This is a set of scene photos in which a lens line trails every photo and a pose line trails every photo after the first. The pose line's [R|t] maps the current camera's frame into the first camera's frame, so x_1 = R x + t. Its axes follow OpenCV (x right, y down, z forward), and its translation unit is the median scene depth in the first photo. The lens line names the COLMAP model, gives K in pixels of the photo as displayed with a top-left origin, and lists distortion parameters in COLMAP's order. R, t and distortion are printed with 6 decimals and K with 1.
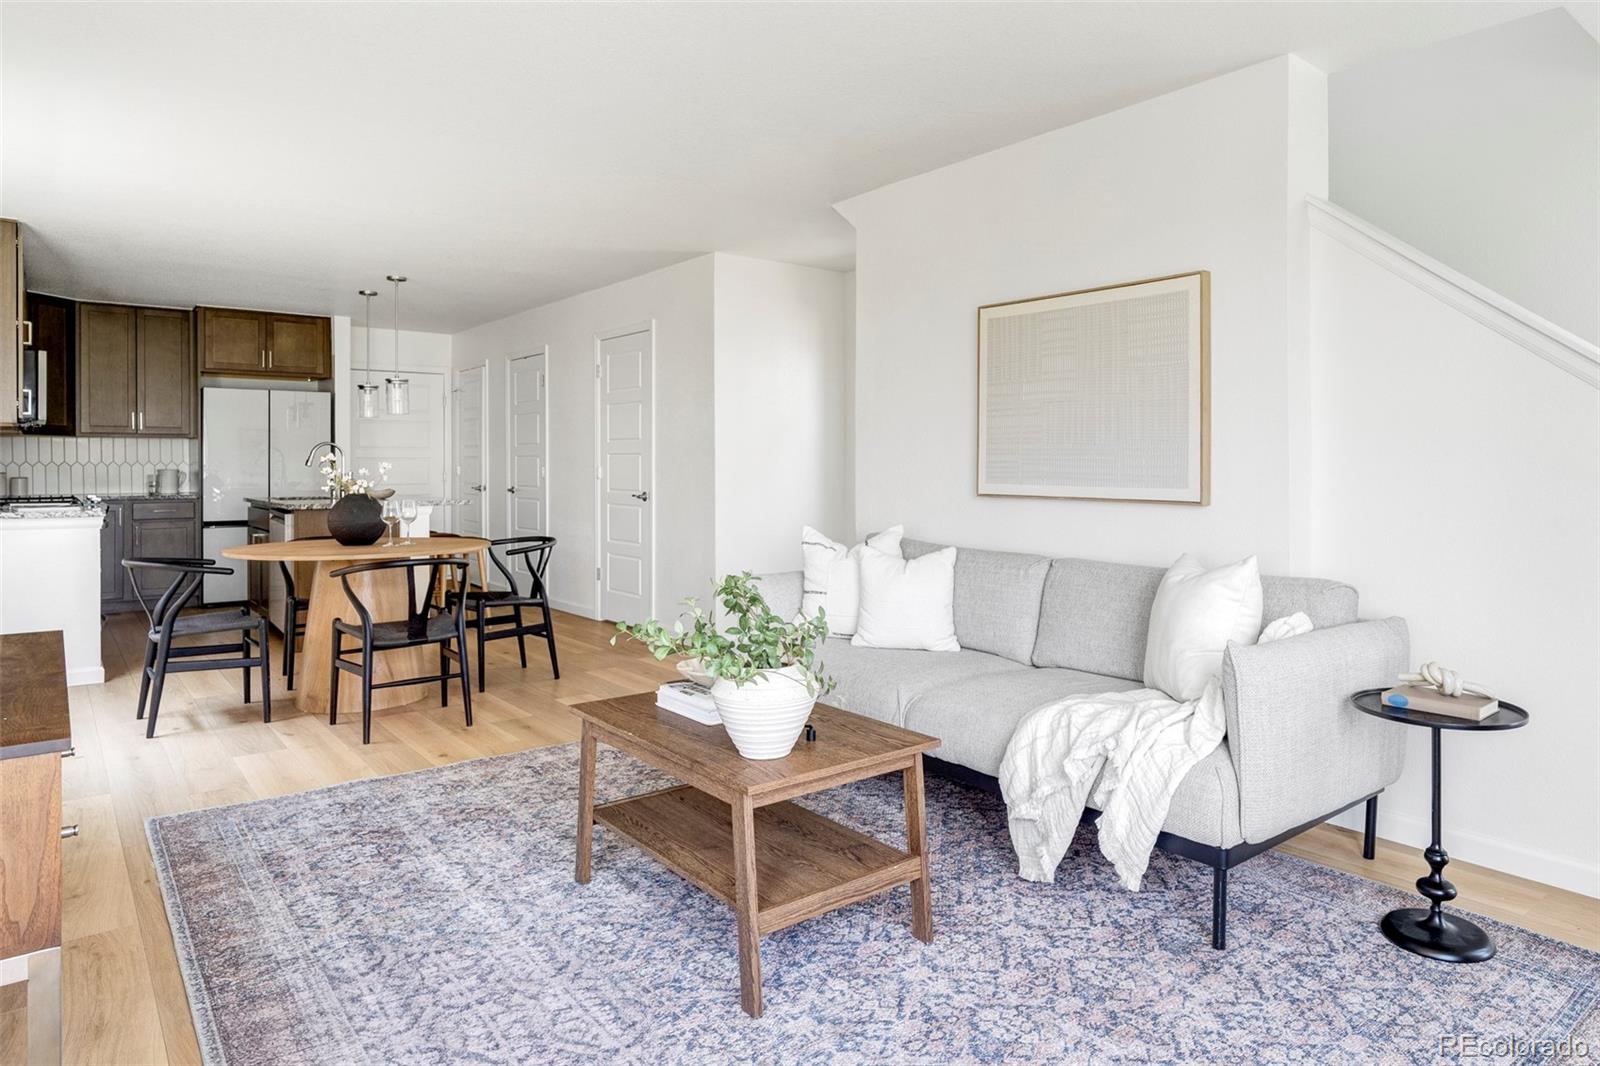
lens RADIAL K [[974.7, 0, 877.9], [0, 974.7, 464.6], [0, 0, 1]] dist [-0.014481, 0.005733]
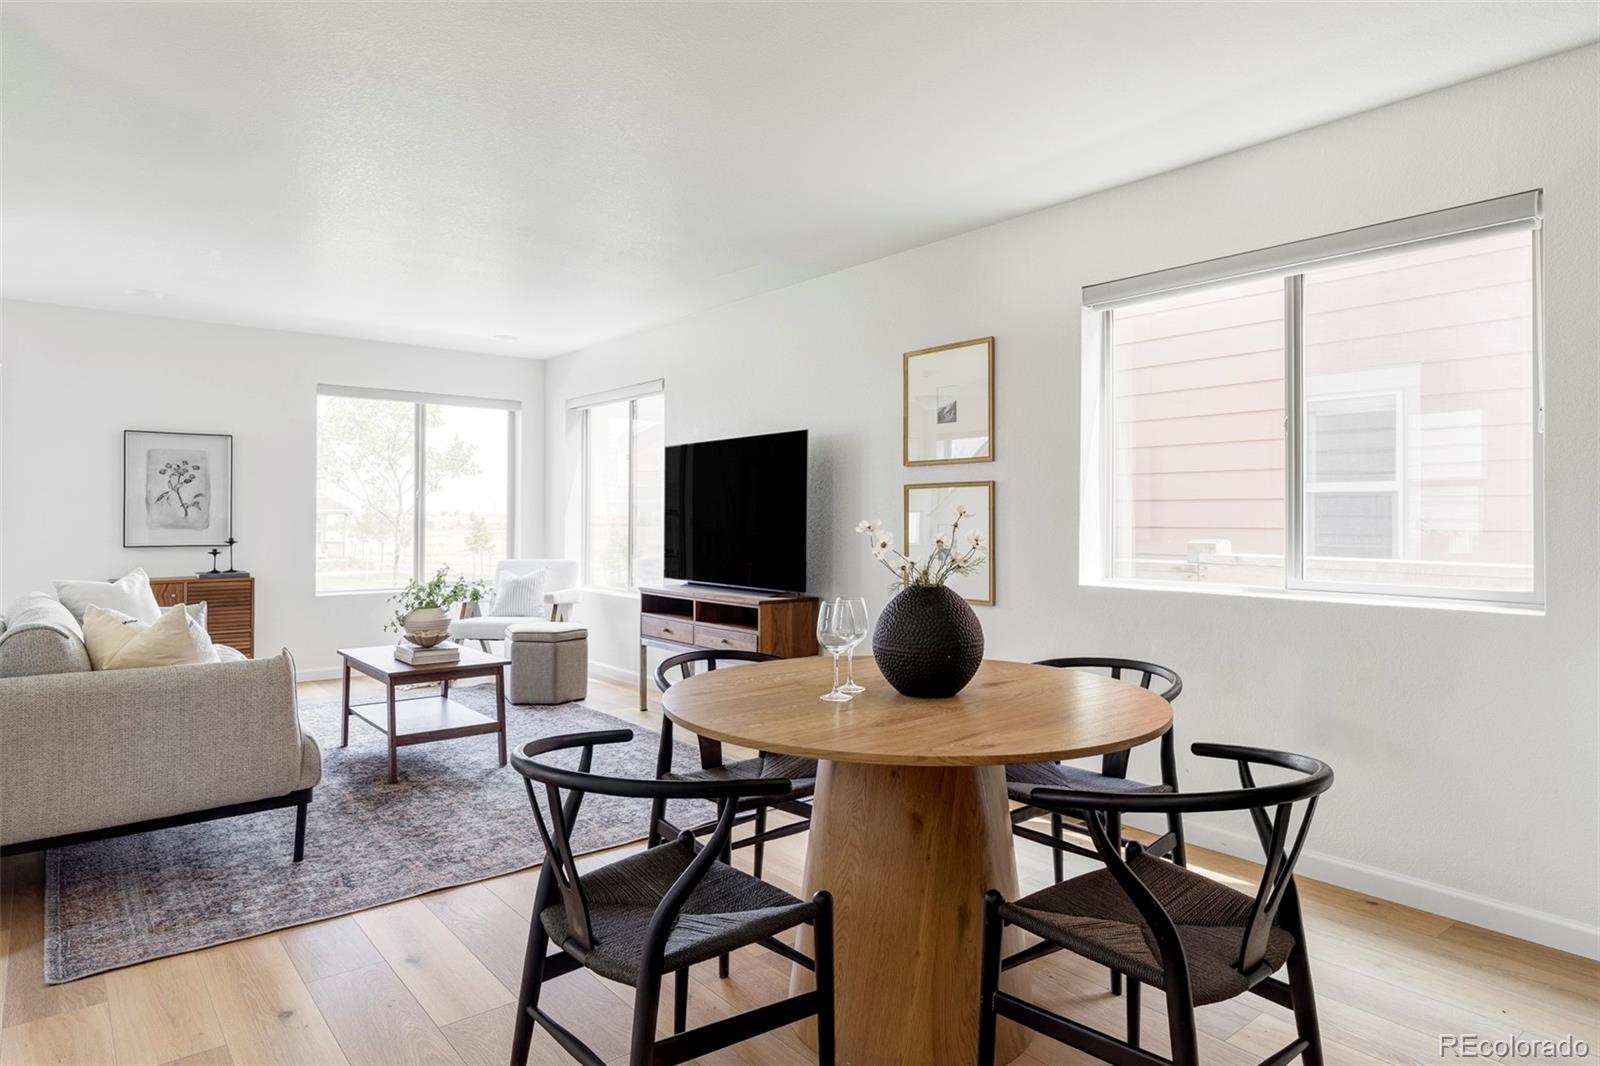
lens RADIAL K [[933.1, 0, 806.5], [0, 933.1, 516.9], [0, 0, 1]] dist [-0.010698, 0.009710]
pose [[-0.999699, -0.003514, 0.024296, -0.570033], [-0.003507, 0.999994, 0.000321, -0.004123], [-0.024297, 0.000236, -0.999705, 1.708292]]
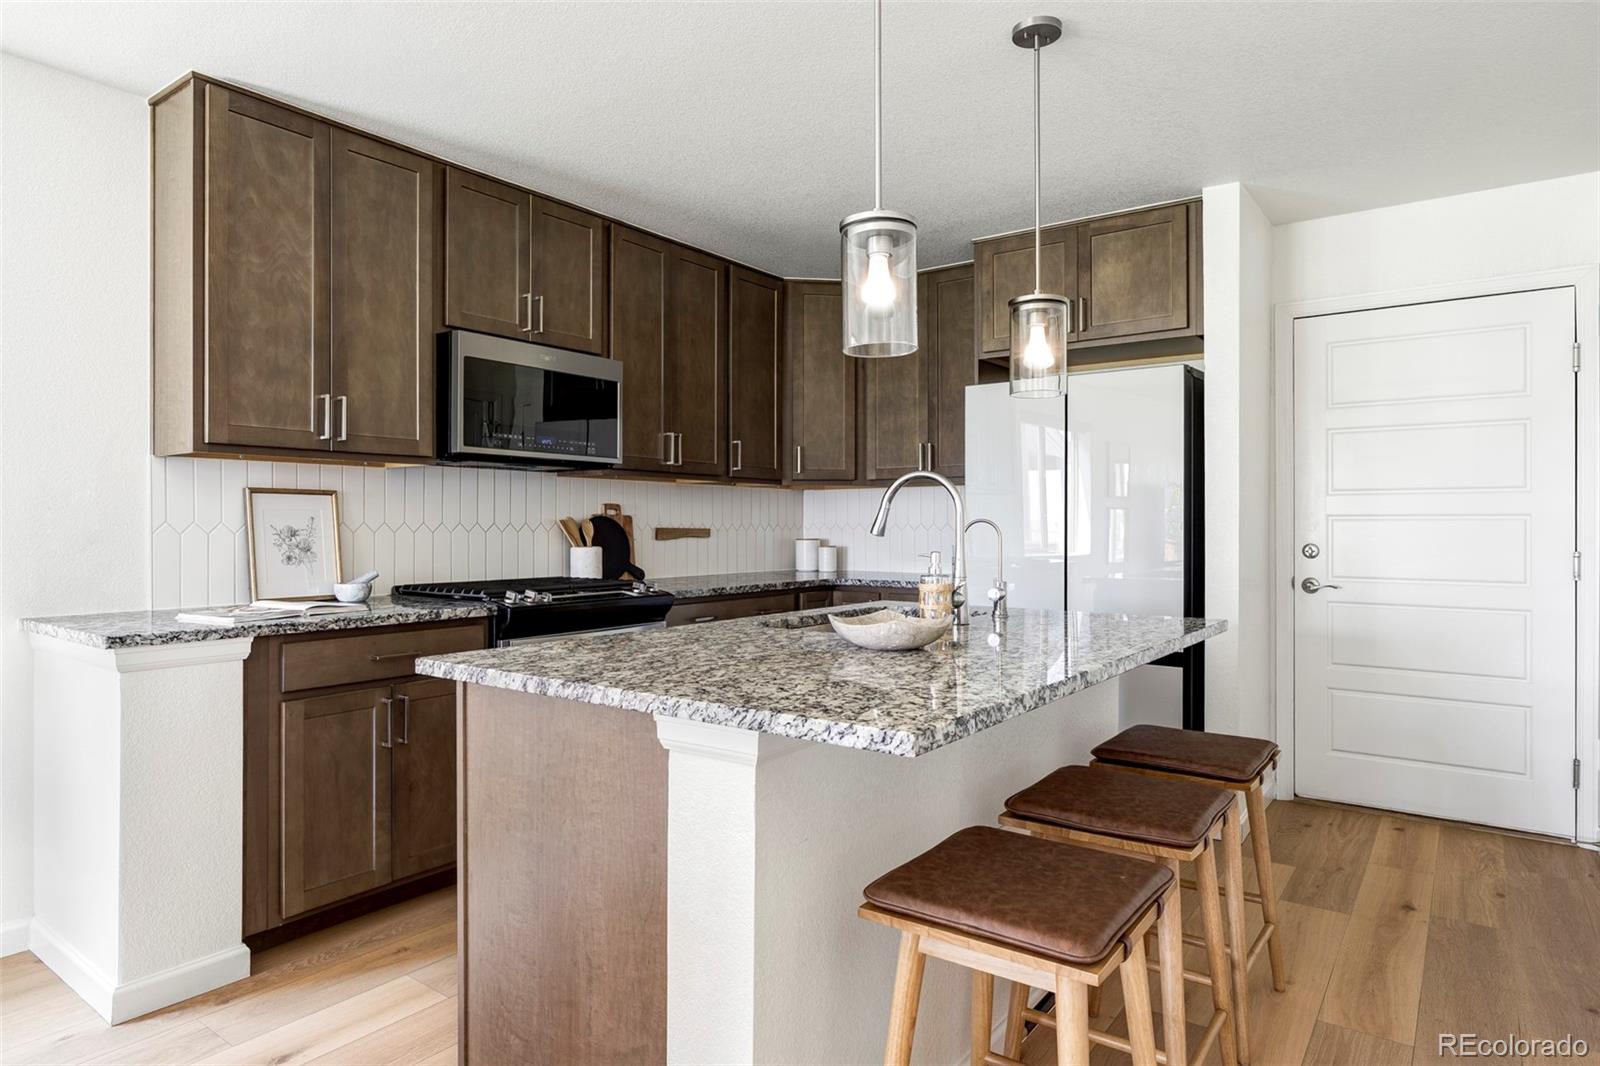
lens RADIAL K [[933.1, 0, 780.1], [0, 933.1, 530.4], [0, 0, 1]] dist [-0.010698, 0.009710]
pose [[0.217064, 0.005617, -0.976141, -0.403143], [-0.002560, 0.999983, 0.005185, -0.003947], [0.976154, 0.001373, 0.217075, 1.512107]]
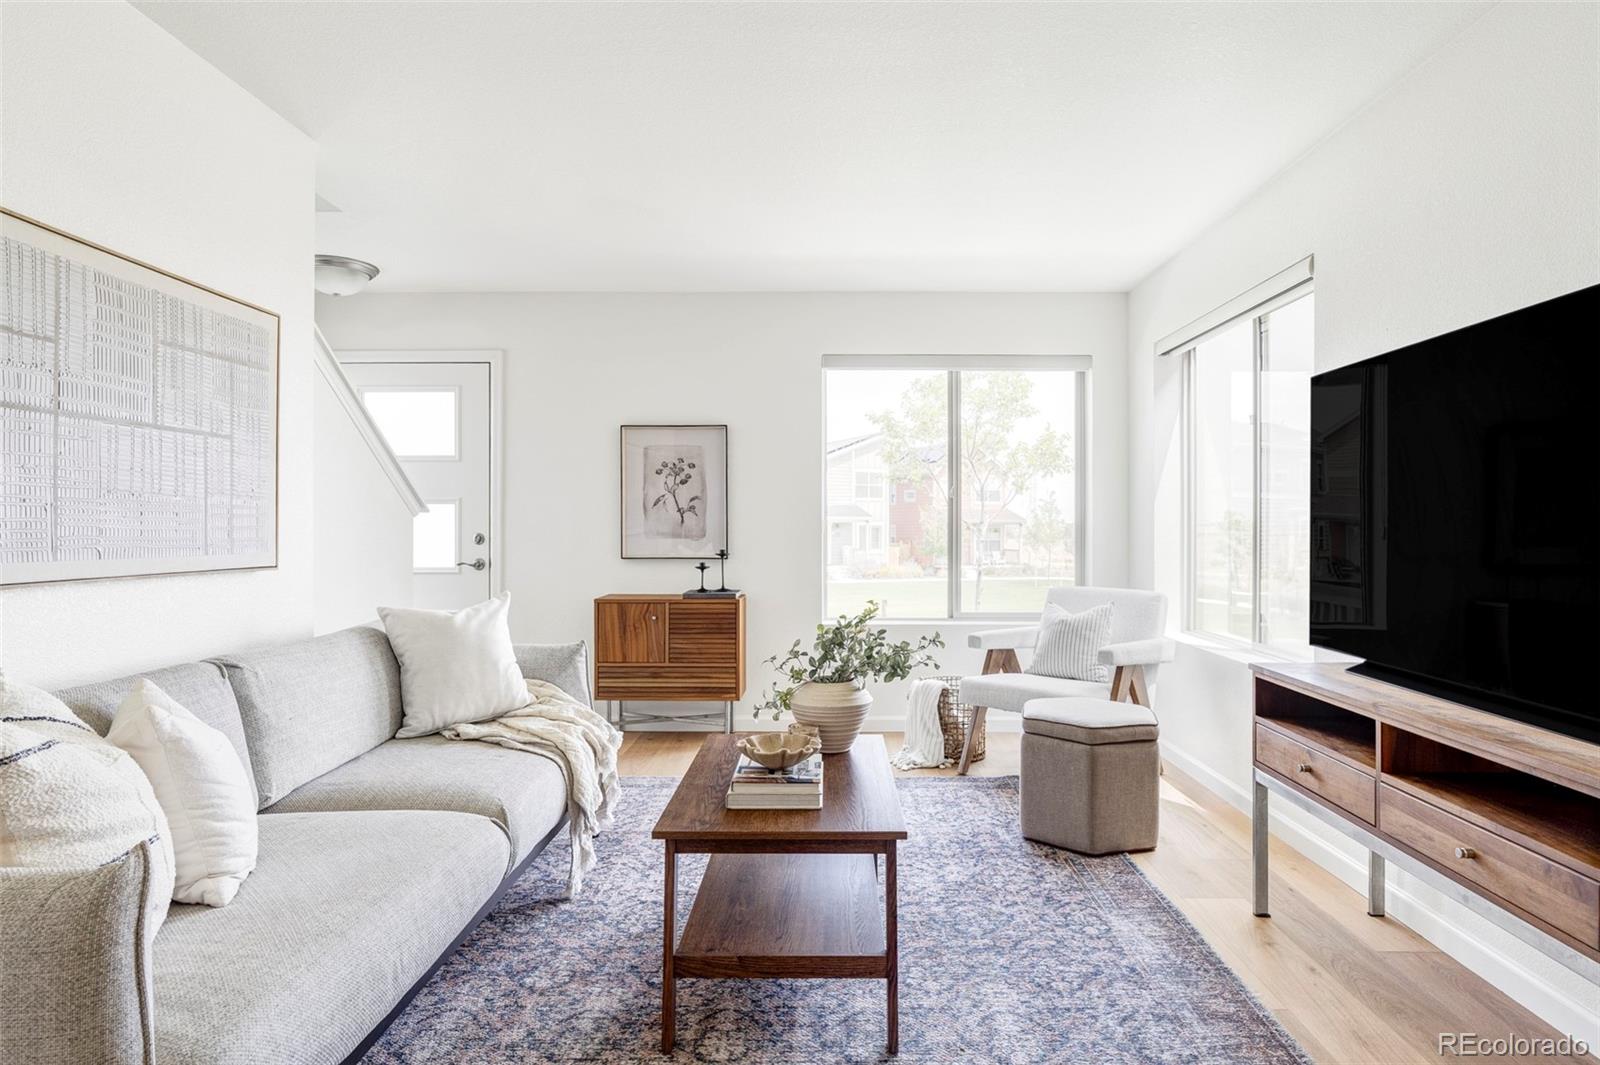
lens RADIAL K [[896.8, 0, 819.2], [0, 896.8, 521.9], [0, 0, 1]] dist [-0.000162, -0.001598]
pose [[-0.750843, 0.001178, 0.660479, -0.484954], [-0.000637, 0.999997, -0.002507, -0.000254], [-0.660480, -0.002303, -0.750840, 1.035939]]
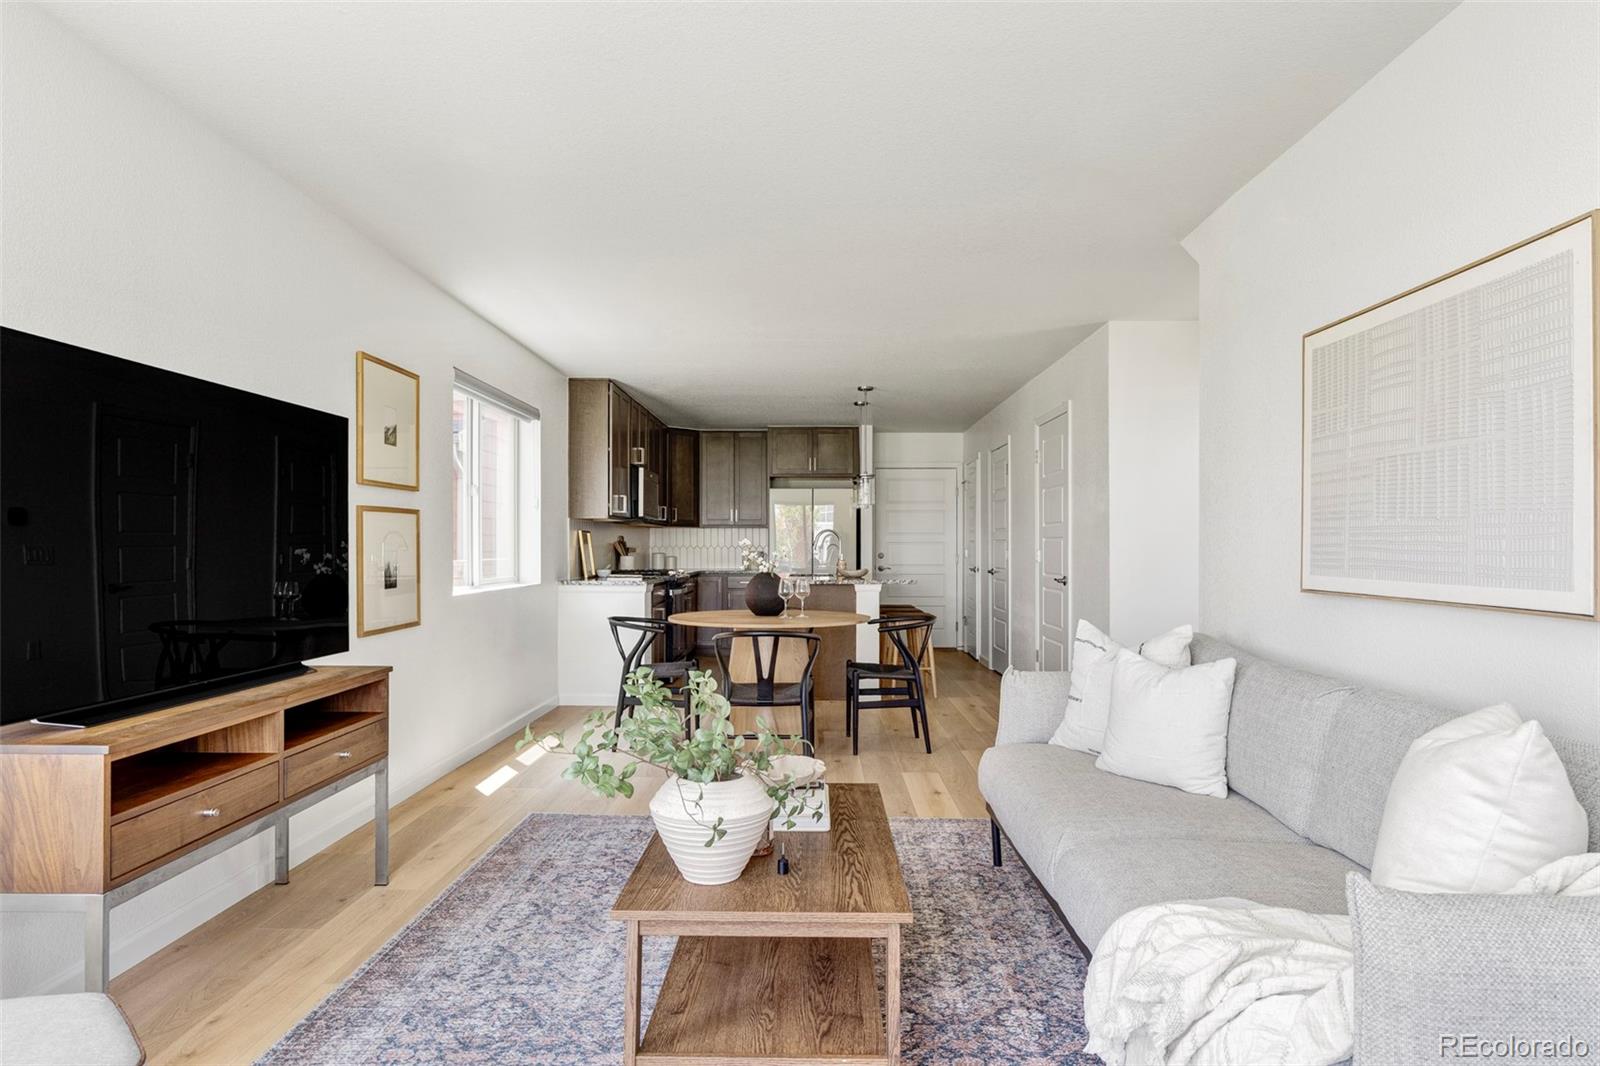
lens RADIAL K [[896.8, 0, 808.5], [0, 896.8, 541.6], [0, 0, 1]] dist [-0.000162, -0.001598]
pose [[0.753027, -0.002994, -0.657983, 0.264982], [-0.001982, 0.999975, -0.006820, -0.000265], [0.657986, 0.006440, 0.753002, 0.240896]]
